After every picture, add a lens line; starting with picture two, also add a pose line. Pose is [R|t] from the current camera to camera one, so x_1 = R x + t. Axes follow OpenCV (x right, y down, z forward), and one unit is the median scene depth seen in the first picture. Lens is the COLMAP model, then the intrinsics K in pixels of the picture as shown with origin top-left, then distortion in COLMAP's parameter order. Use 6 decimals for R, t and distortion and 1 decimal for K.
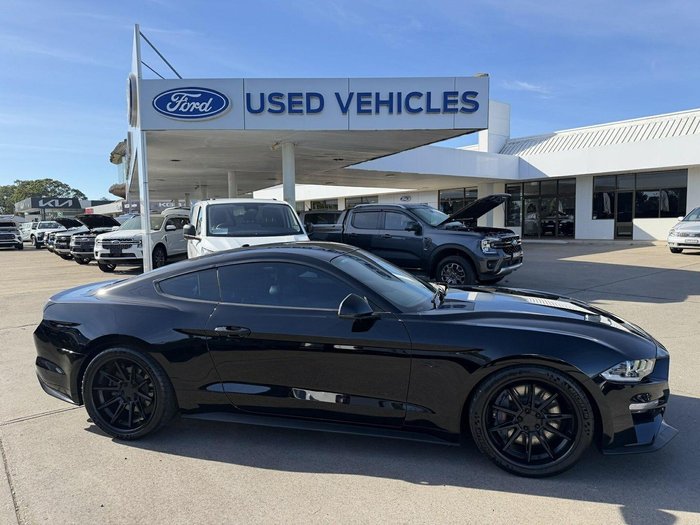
lens RADIAL K [[496.5, 0, 350.7], [0, 496.5, 266.3], [0, 0, 1]] dist [0.078728, -0.124509]
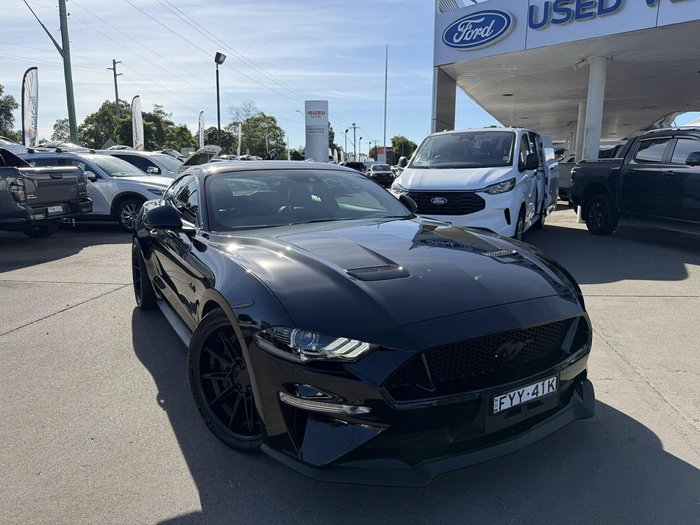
lens RADIAL K [[499.8, 0, 352.9], [0, 499.8, 261.5], [0, 0, 1]] dist [0.058287, -0.094334]
pose [[0.673642, 0.147115, -0.724268, 0.284453], [-0.076783, 0.988616, 0.129393, 0.003669], [0.735058, -0.031553, 0.677269, 0.167654]]
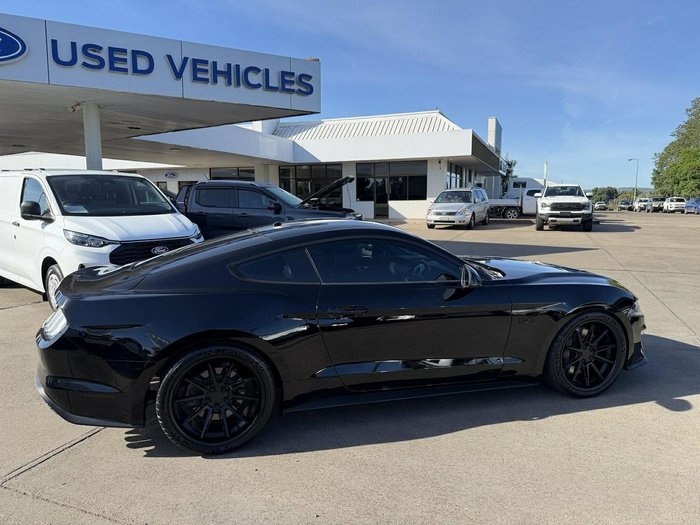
lens RADIAL K [[496.5, 0, 350.7], [0, 496.5, 266.3], [0, 0, 1]] dist [0.078728, -0.124509]
pose [[0.863849, -0.058160, 0.500382, -0.217128], [0.039284, 0.998066, 0.048186, -0.000629], [-0.502216, -0.021968, 0.864463, 0.053995]]
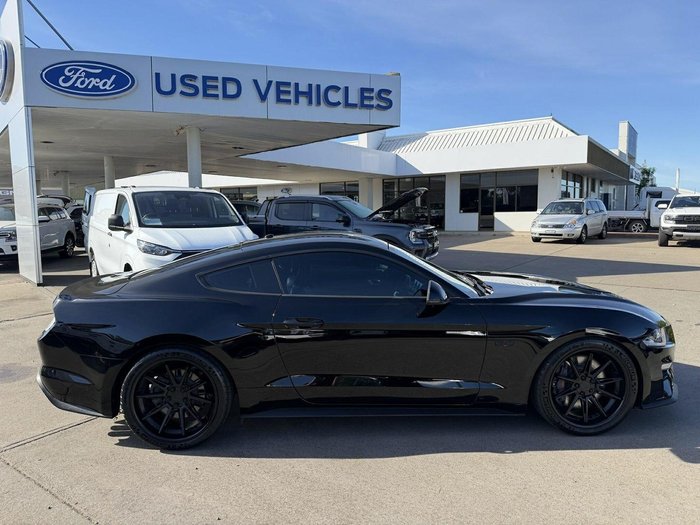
lens RADIAL K [[498.7, 0, 347.8], [0, 498.7, 263.2], [0, 0, 1]] dist [0.054014, -0.077476]
pose [[0.961549, -0.021810, 0.273766, -0.128511], [0.019556, 0.999749, 0.010962, 0.001316], [-0.273937, -0.005187, 0.961734, 0.013726]]
